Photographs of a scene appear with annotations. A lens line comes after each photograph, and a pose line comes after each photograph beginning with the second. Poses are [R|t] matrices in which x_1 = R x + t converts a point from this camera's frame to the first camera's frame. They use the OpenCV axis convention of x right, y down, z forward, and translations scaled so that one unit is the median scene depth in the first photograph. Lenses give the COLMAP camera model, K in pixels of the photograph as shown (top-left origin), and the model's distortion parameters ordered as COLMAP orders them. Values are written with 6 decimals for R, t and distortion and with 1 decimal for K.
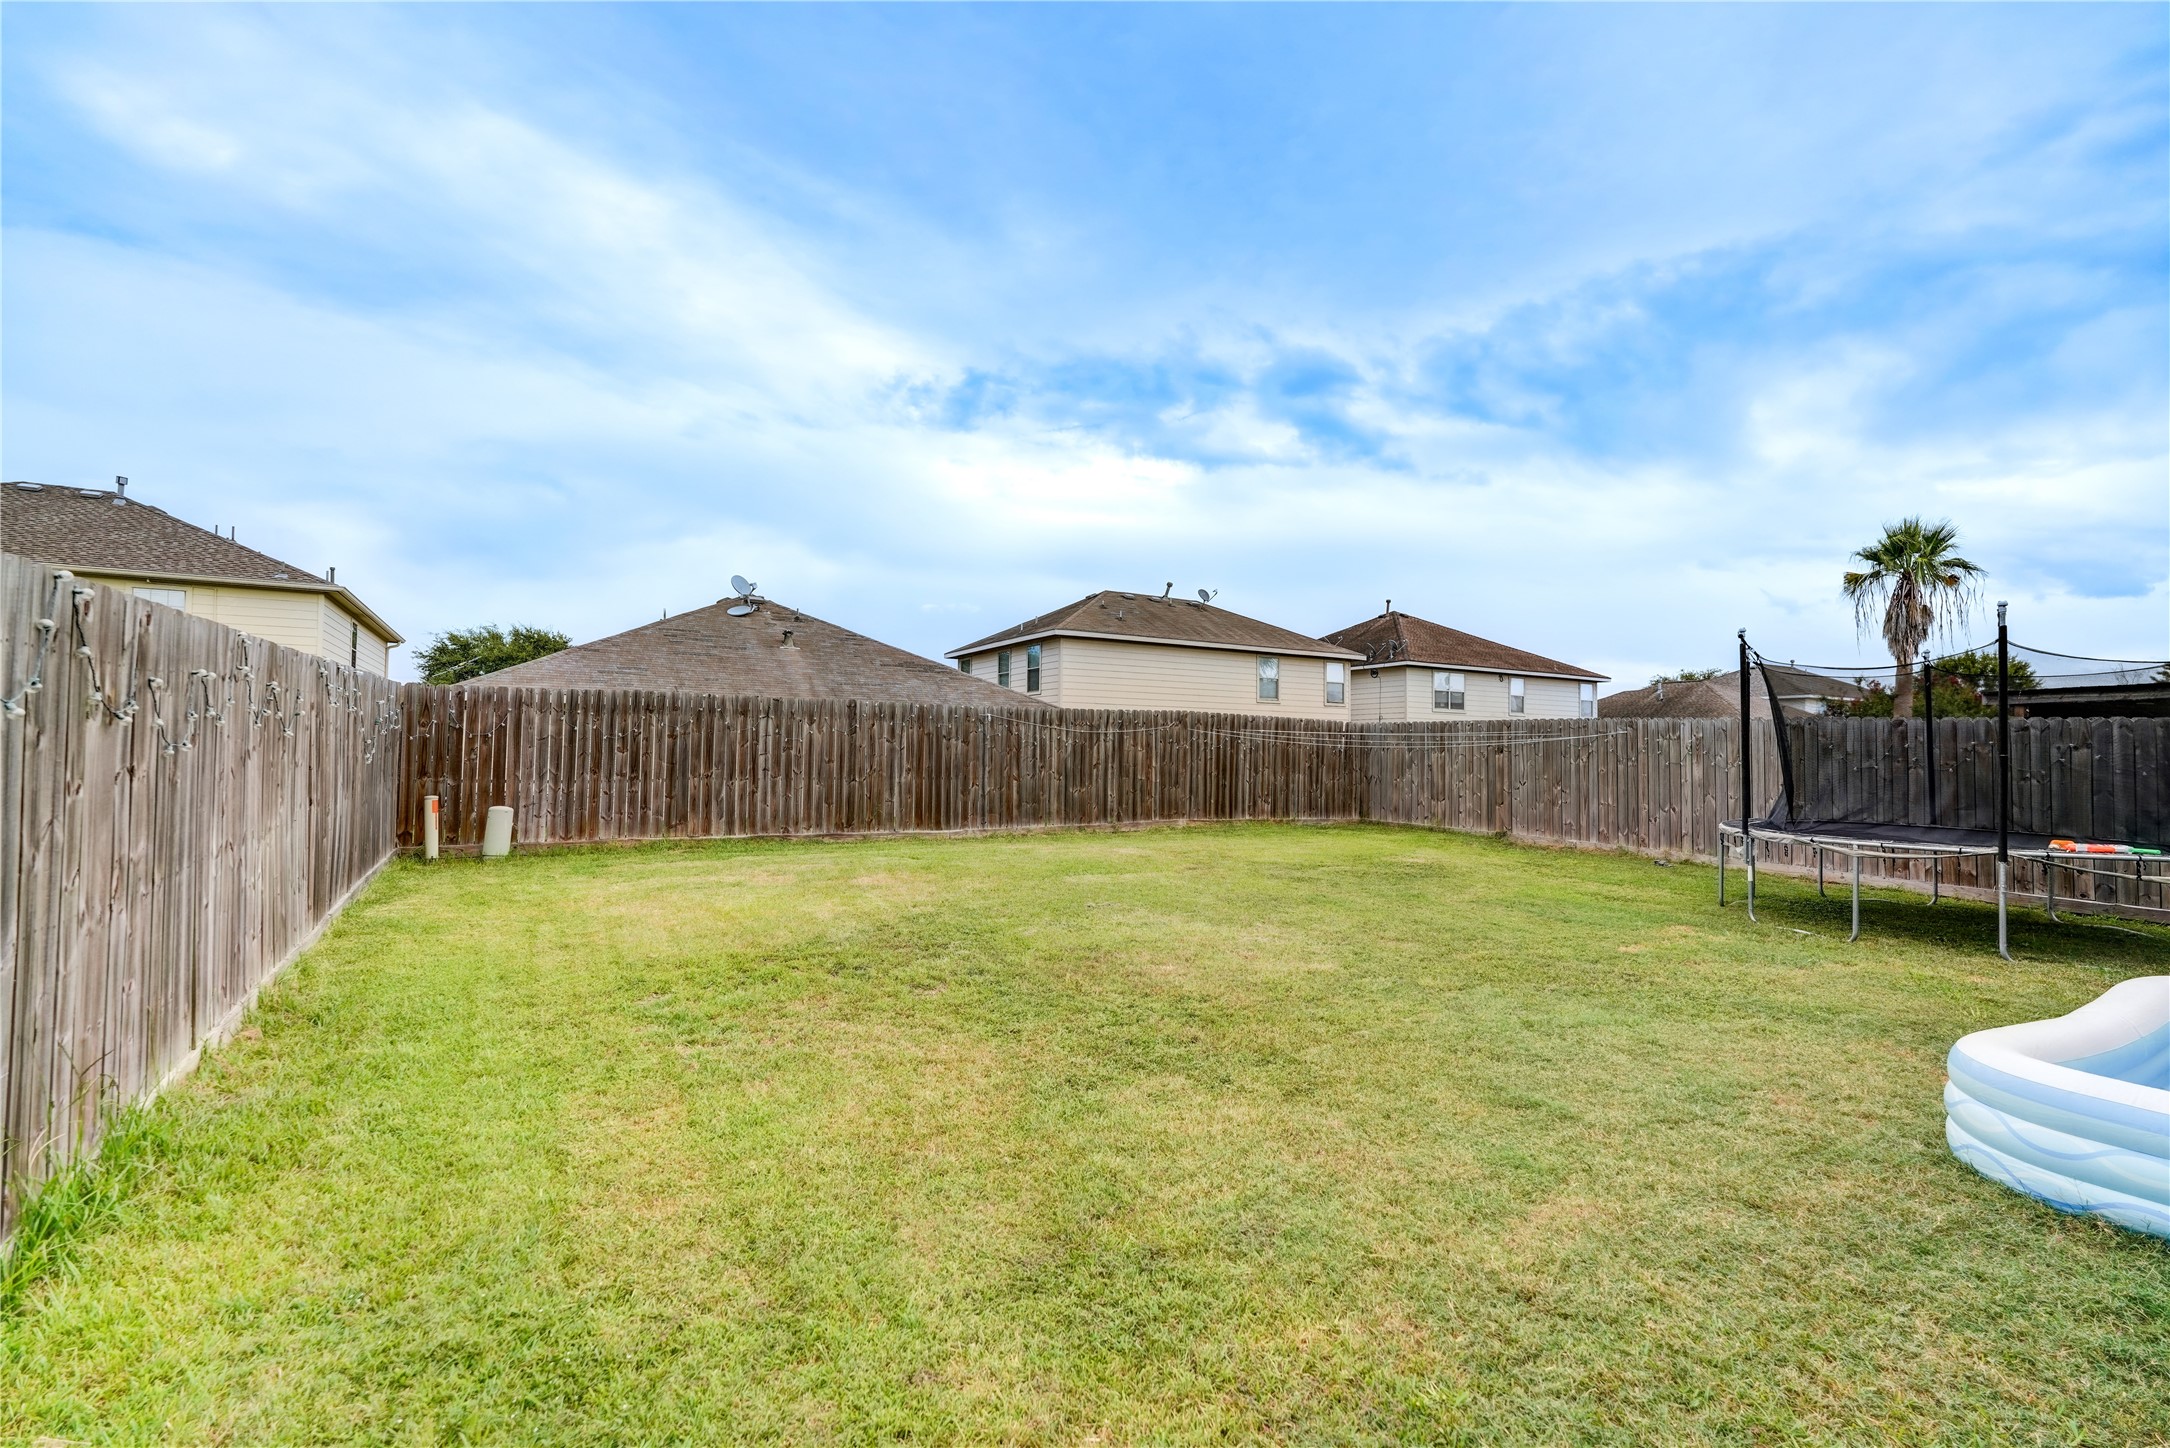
lens RADIAL K [[942.1, 0, 1077.3], [0, 942.1, 731.5], [0, 0, 1]] dist [0.001278, 0.000000]
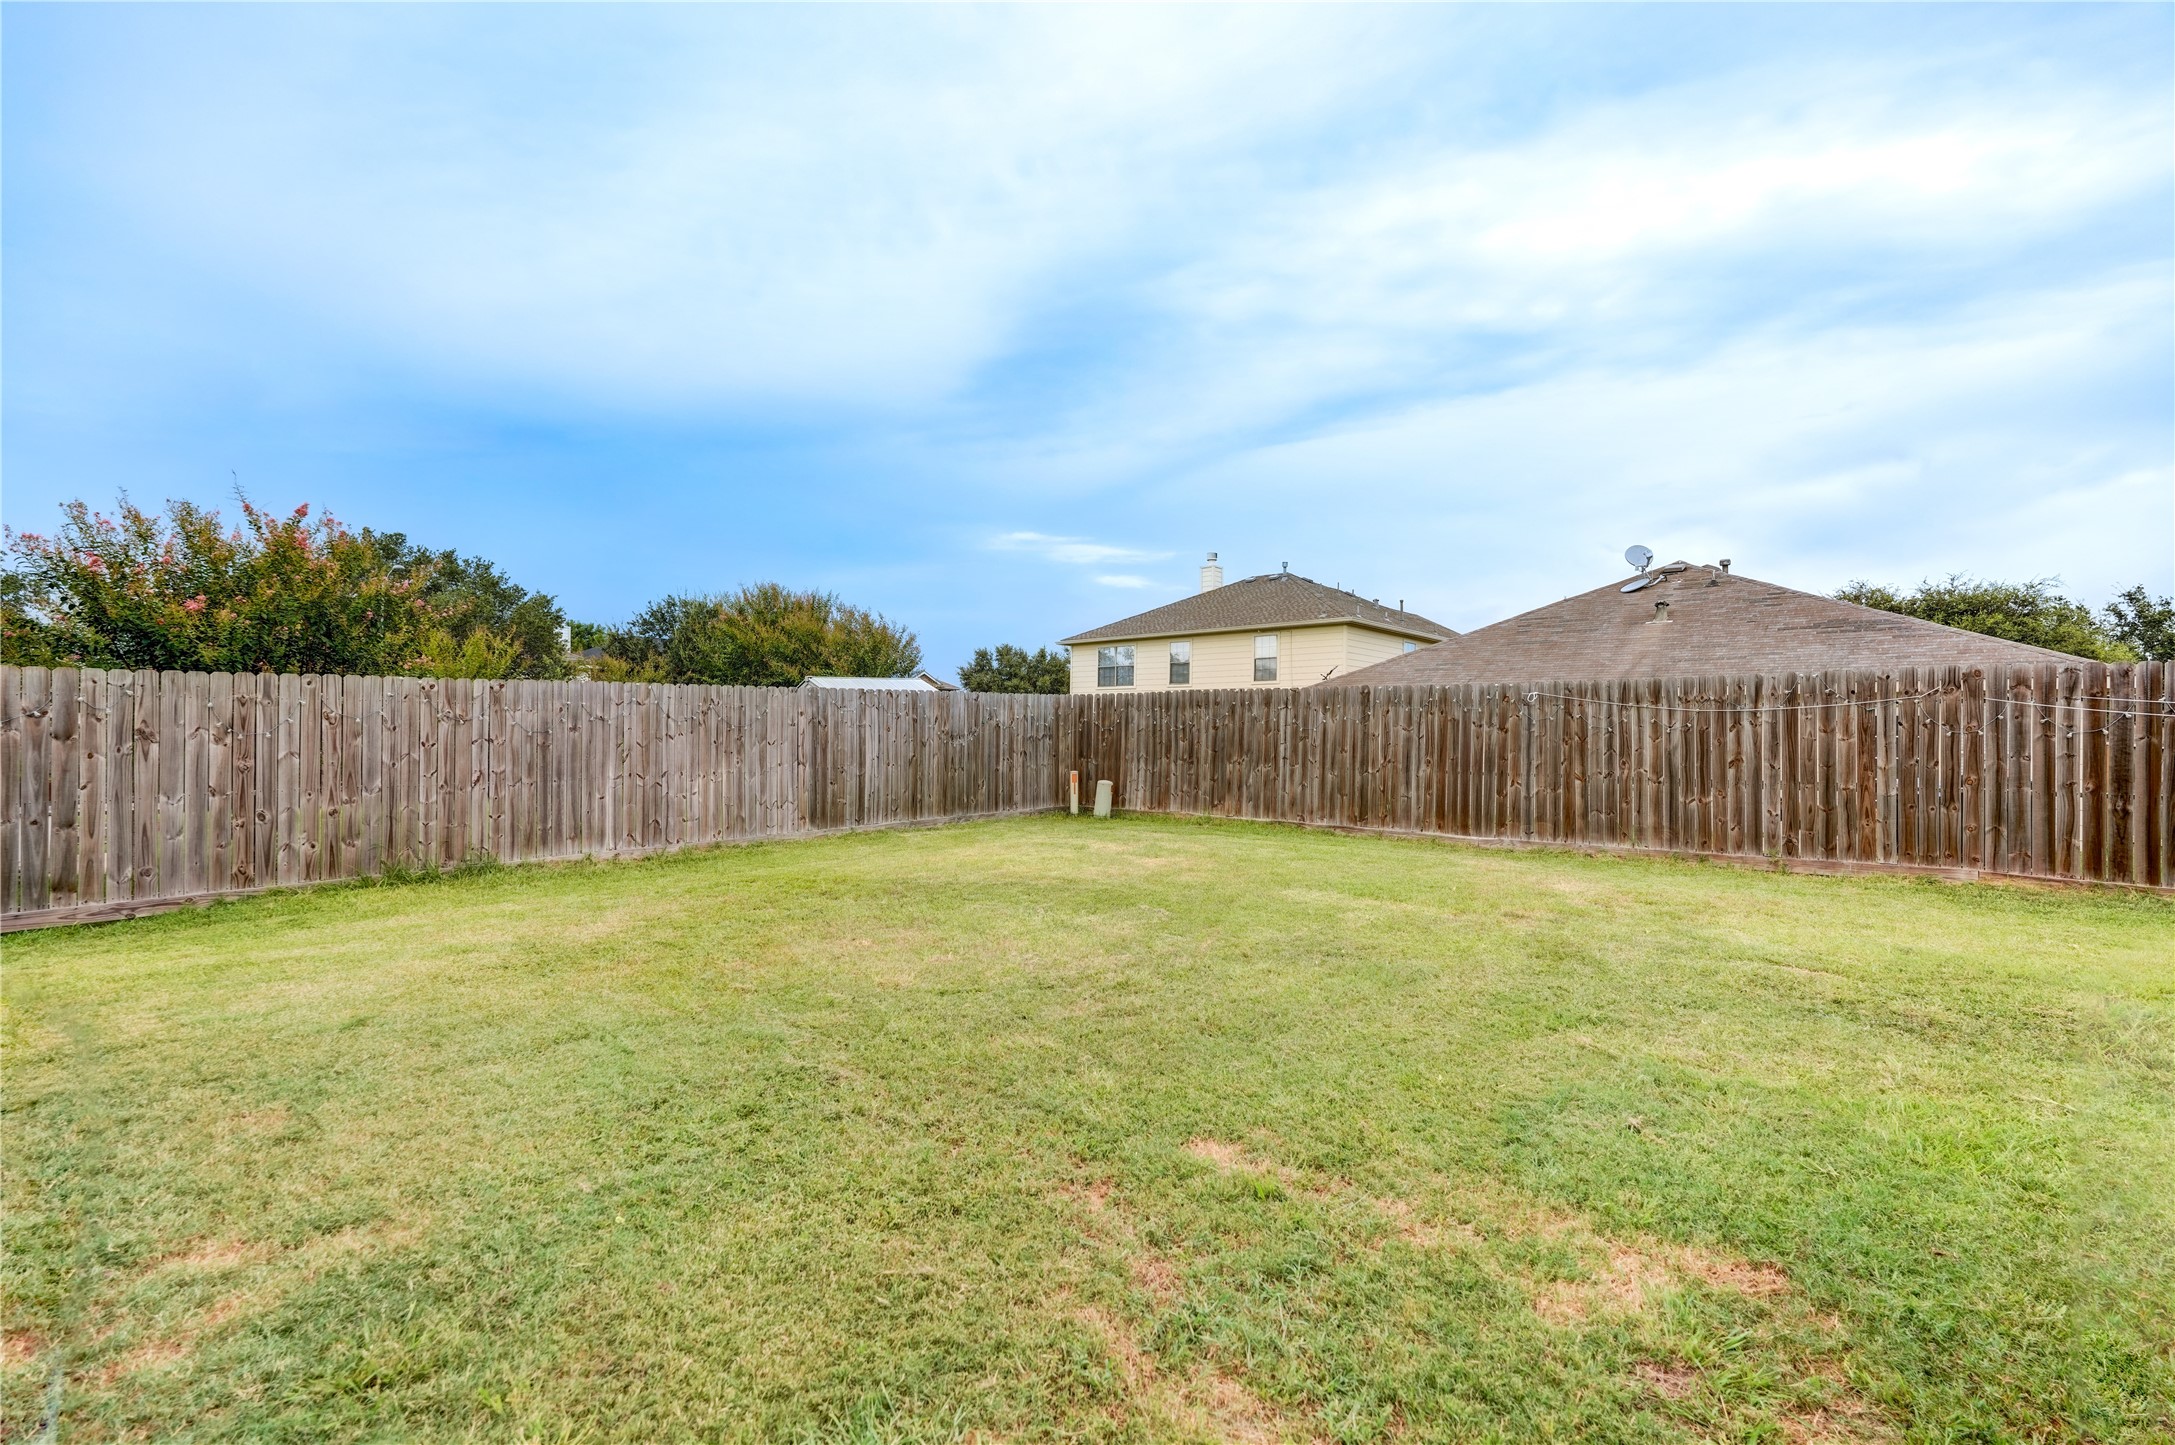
lens RADIAL K [[975.1, 0, 1080.3], [0, 975.1, 722.0], [0, 0, 1]] dist [-0.004592, 0.009909]
pose [[0.303602, -0.018721, -0.952615, 0.589052], [0.017991, 0.999741, -0.013913, 0.010693], [0.952629, -0.012914, 0.303860, 0.424689]]
